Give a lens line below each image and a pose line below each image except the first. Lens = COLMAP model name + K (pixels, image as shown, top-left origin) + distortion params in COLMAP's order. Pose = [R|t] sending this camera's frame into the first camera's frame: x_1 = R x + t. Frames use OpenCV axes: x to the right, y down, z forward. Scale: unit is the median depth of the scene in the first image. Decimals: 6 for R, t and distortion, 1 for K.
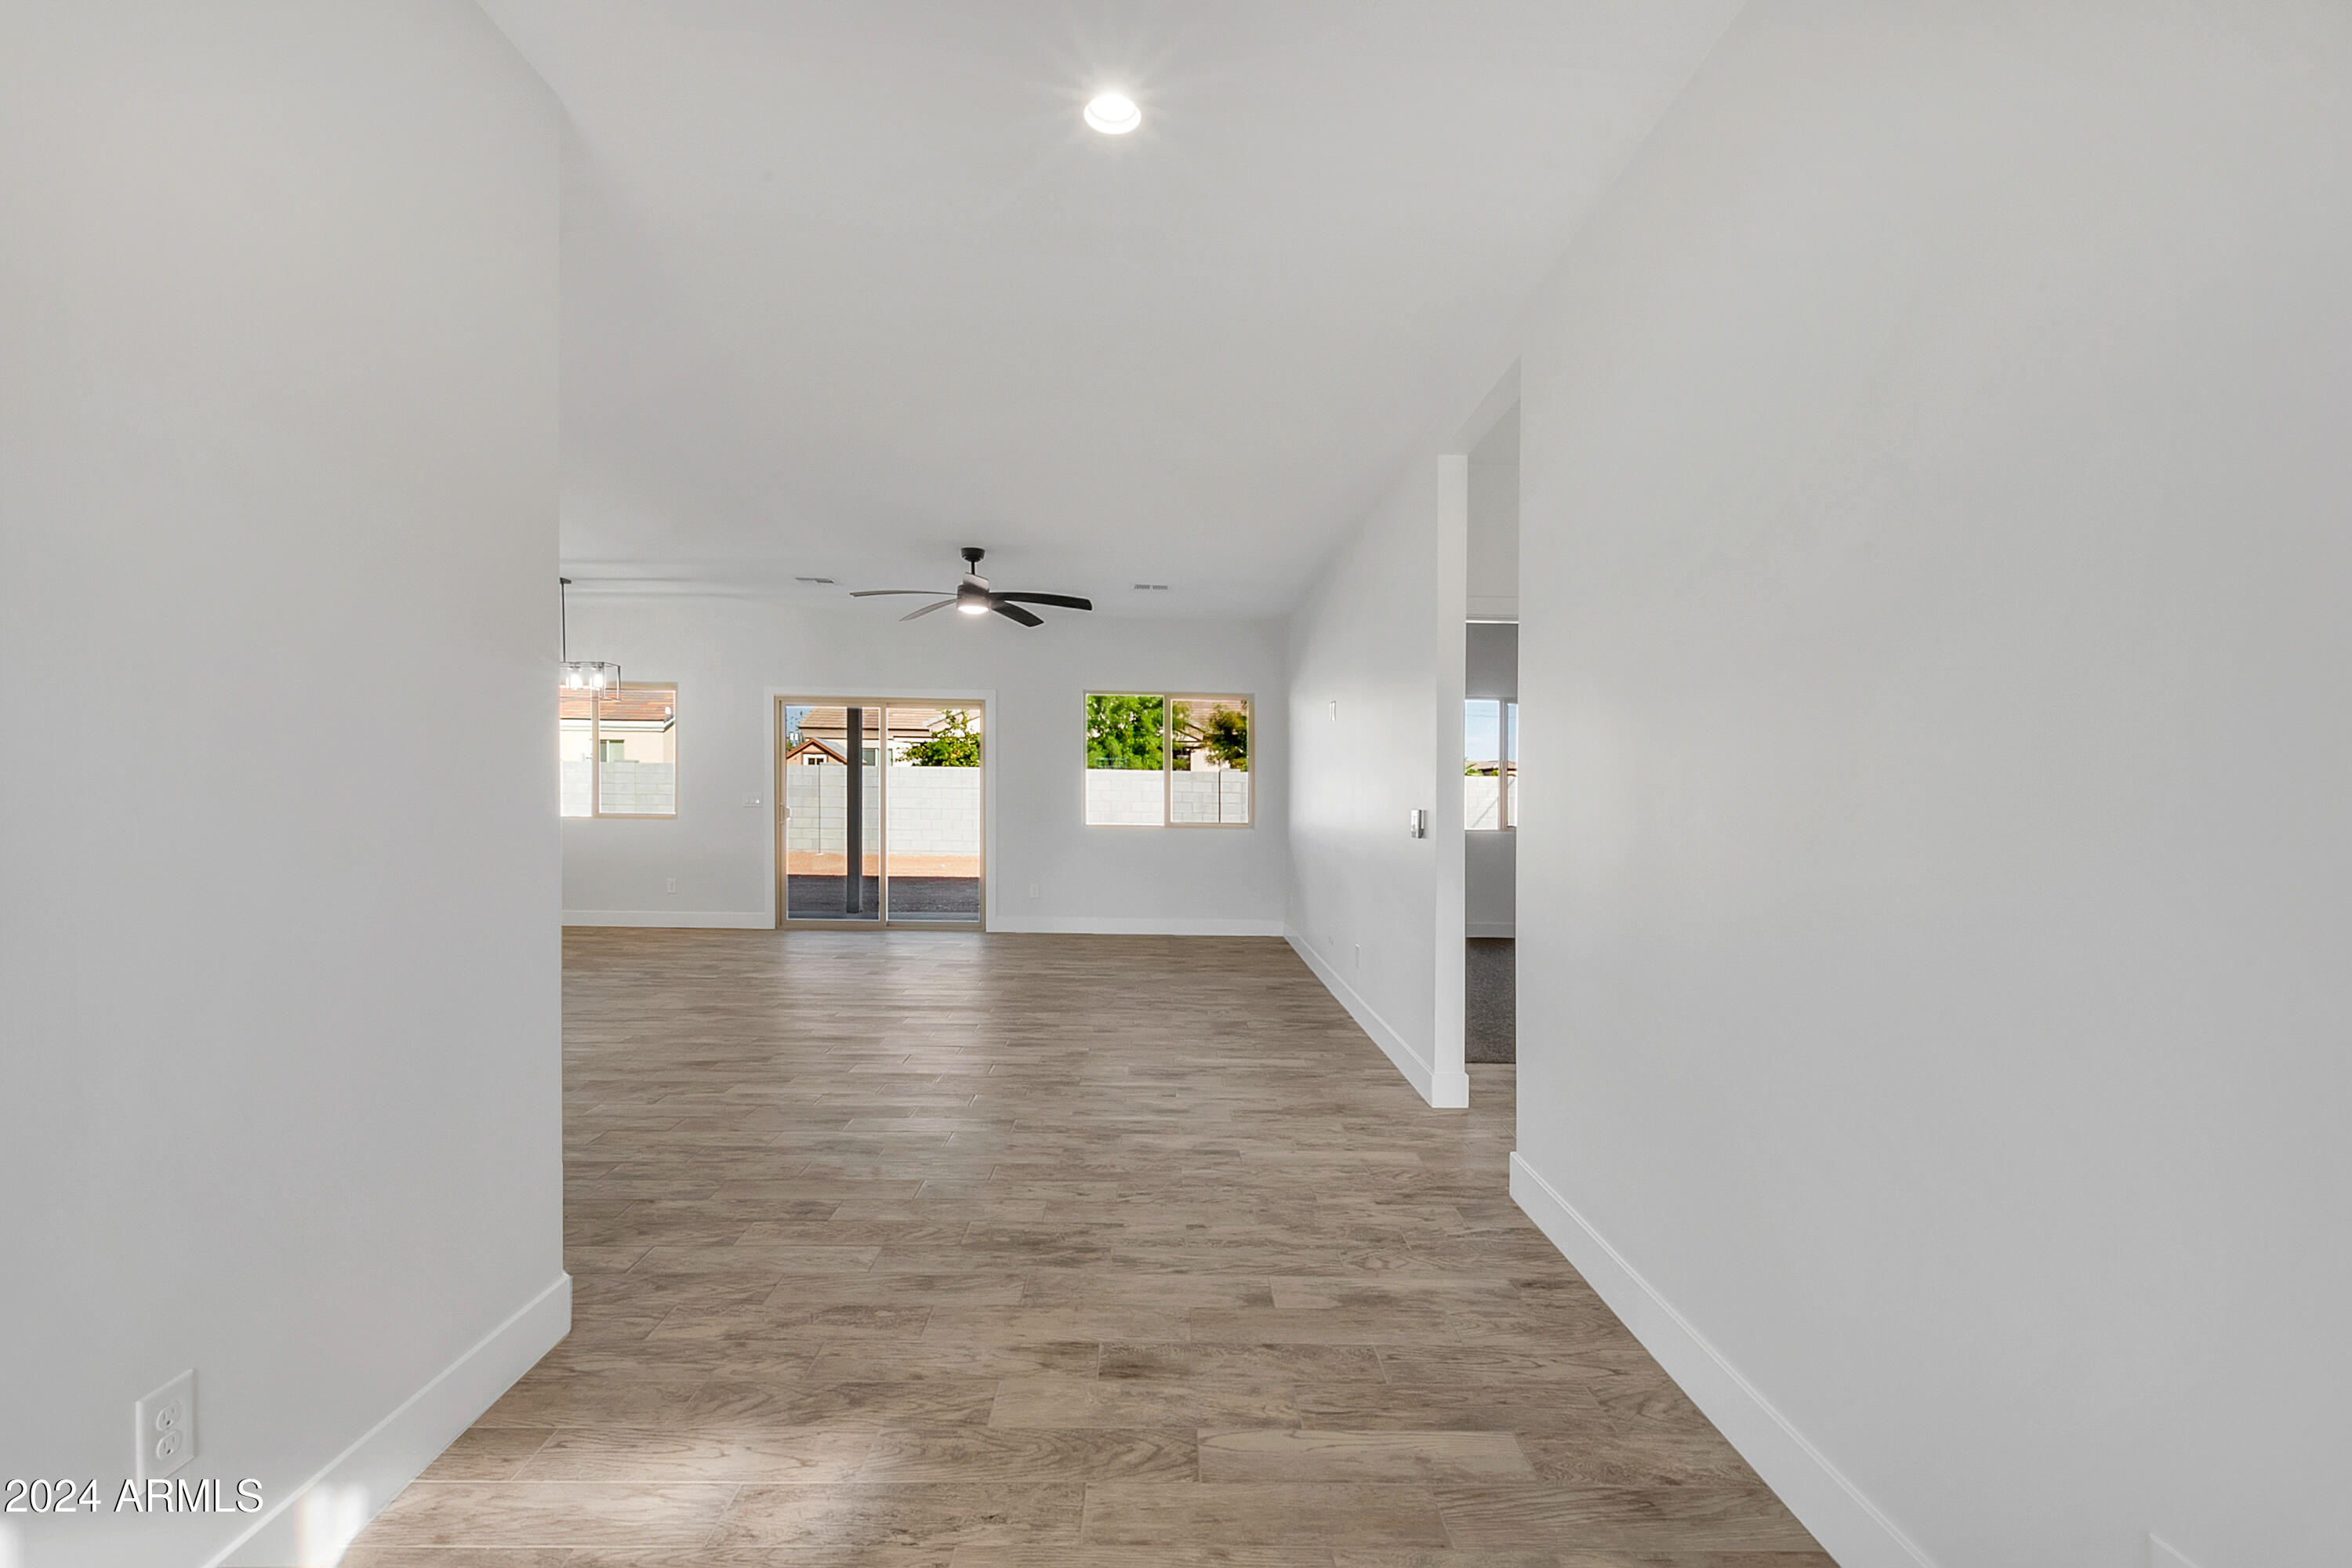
lens RADIAL K [[1041.1, 0, 1176.0], [0, 1041.1, 784.0], [0, 0, 1]] dist [0.002141, -0.000049]
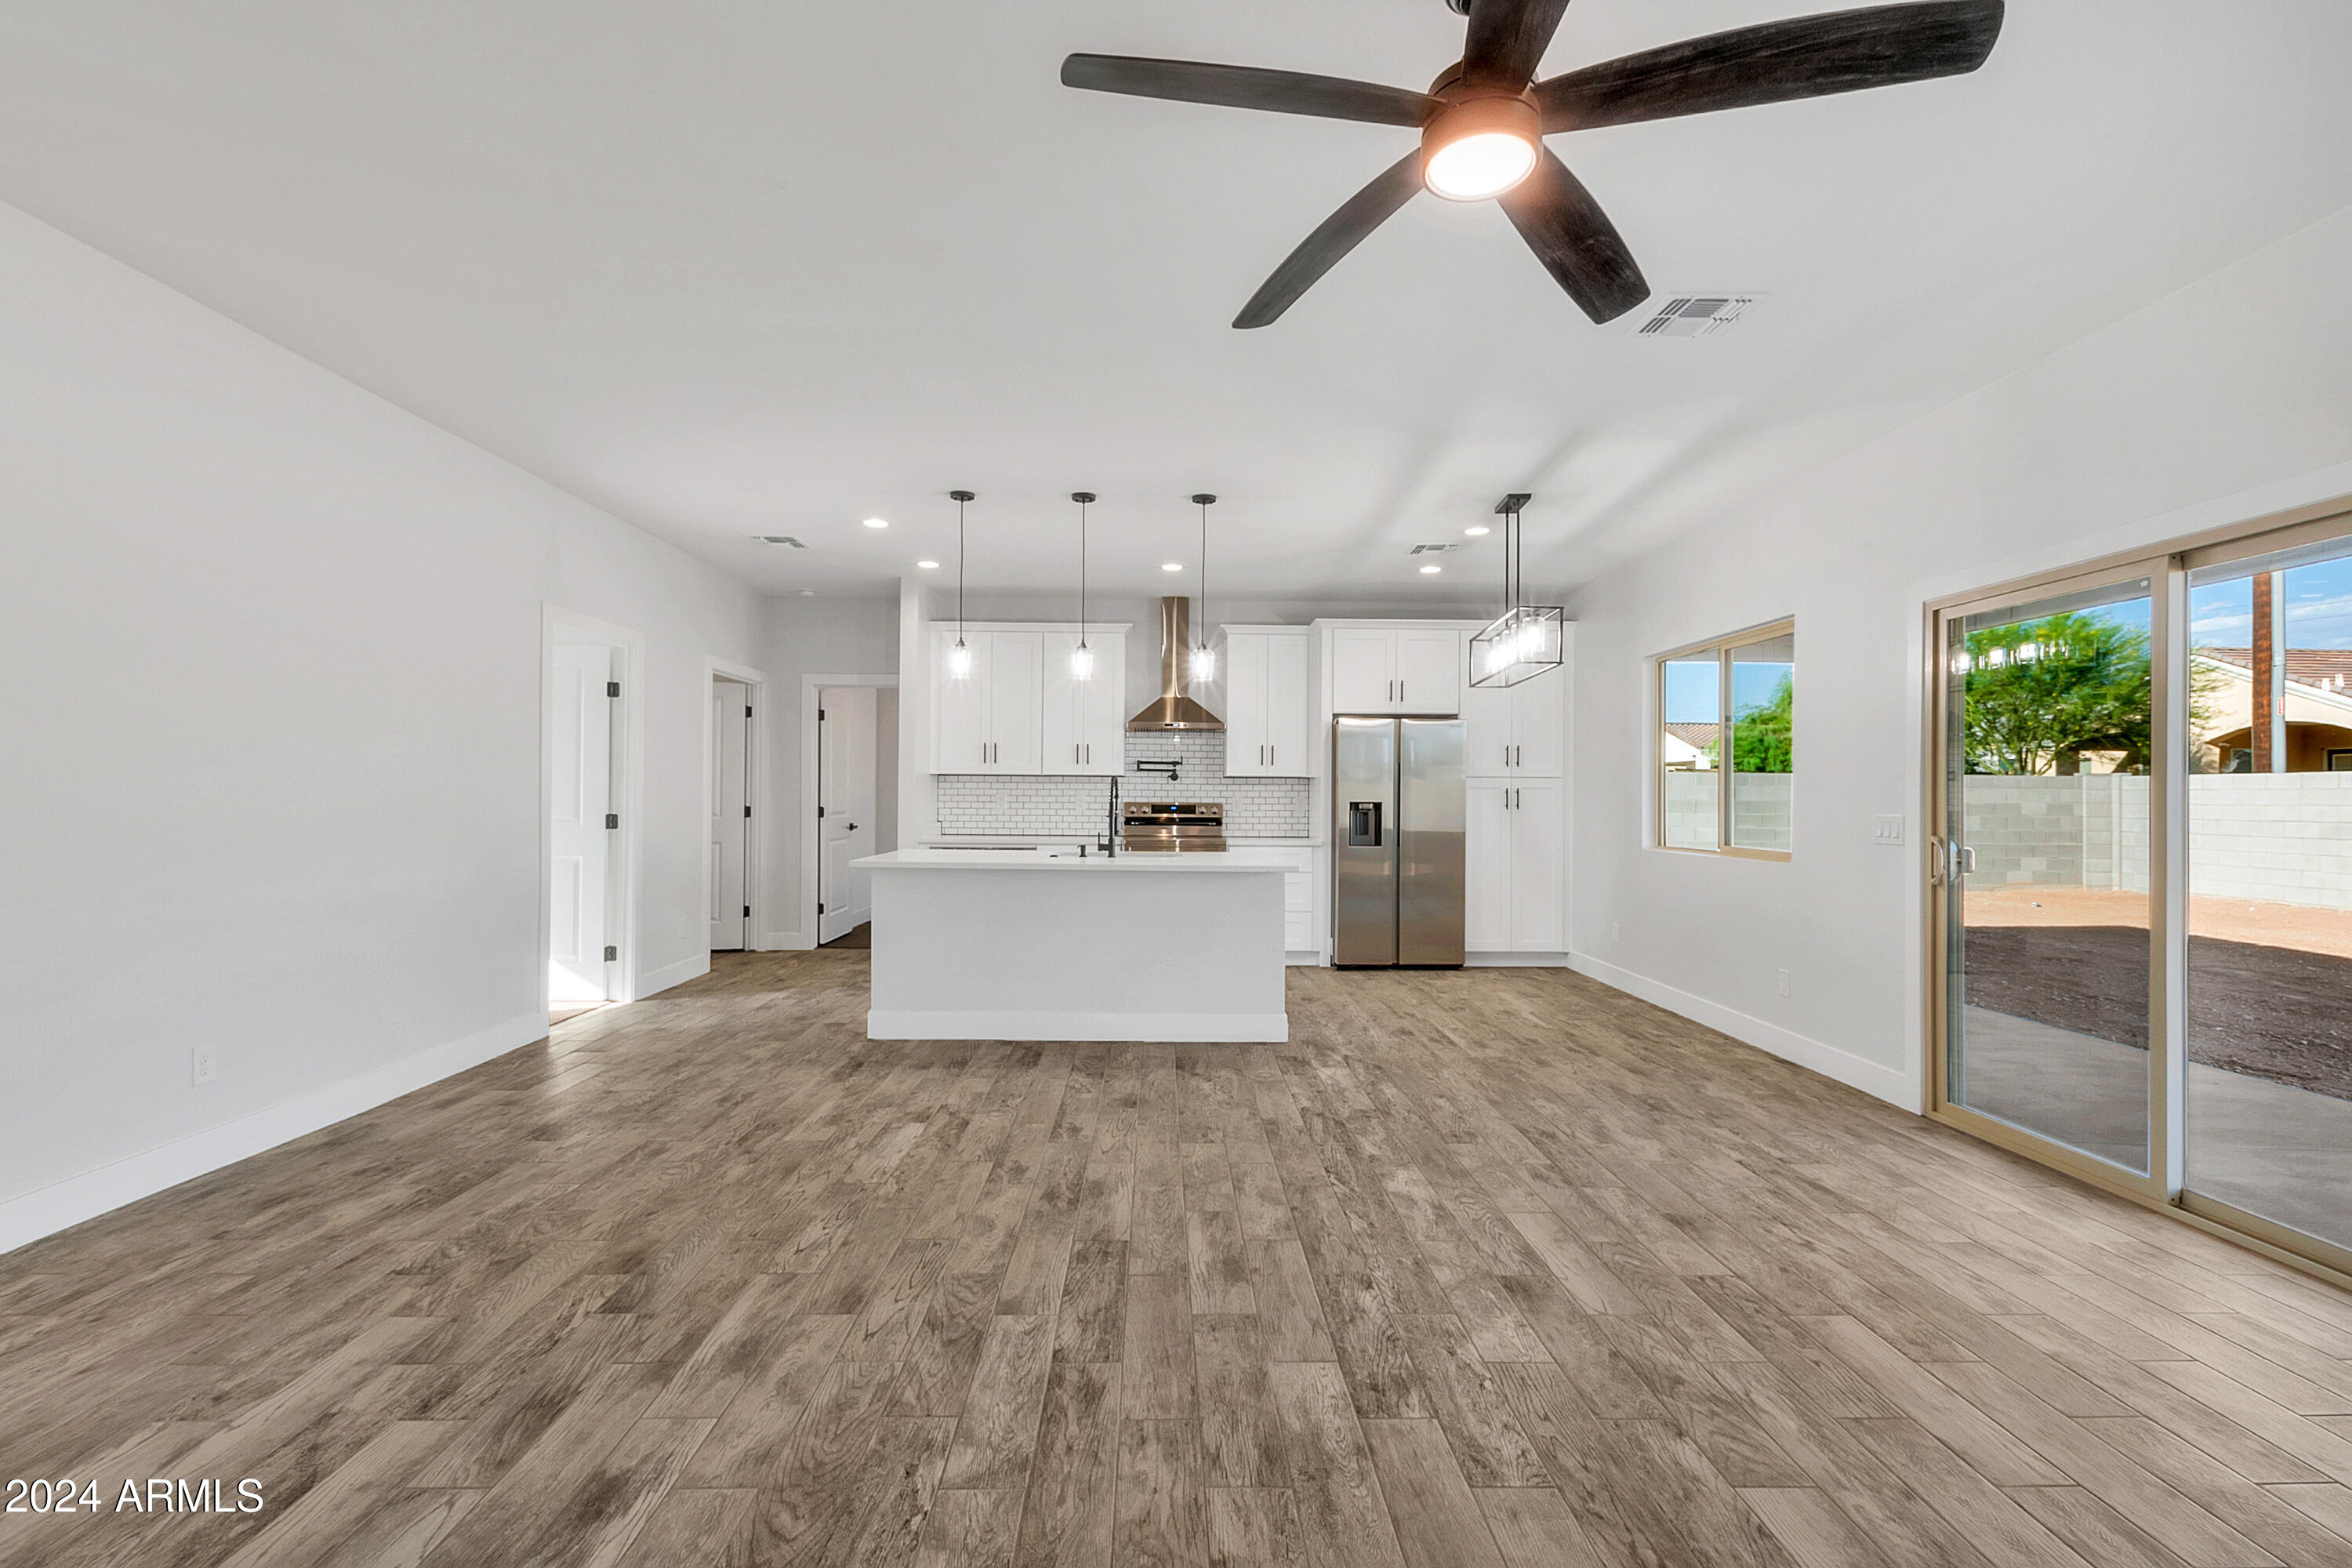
lens RADIAL K [[1028.2, 0, 1171.6], [0, 1028.2, 787.2], [0, 0, 1]] dist [0.001993, -0.000074]
pose [[-0.004324, -0.026797, -0.999632, 0.088817], [-0.000276, 0.999641, -0.026796, 0.011853], [0.999991, 0.000160, -0.004330, 0.896969]]
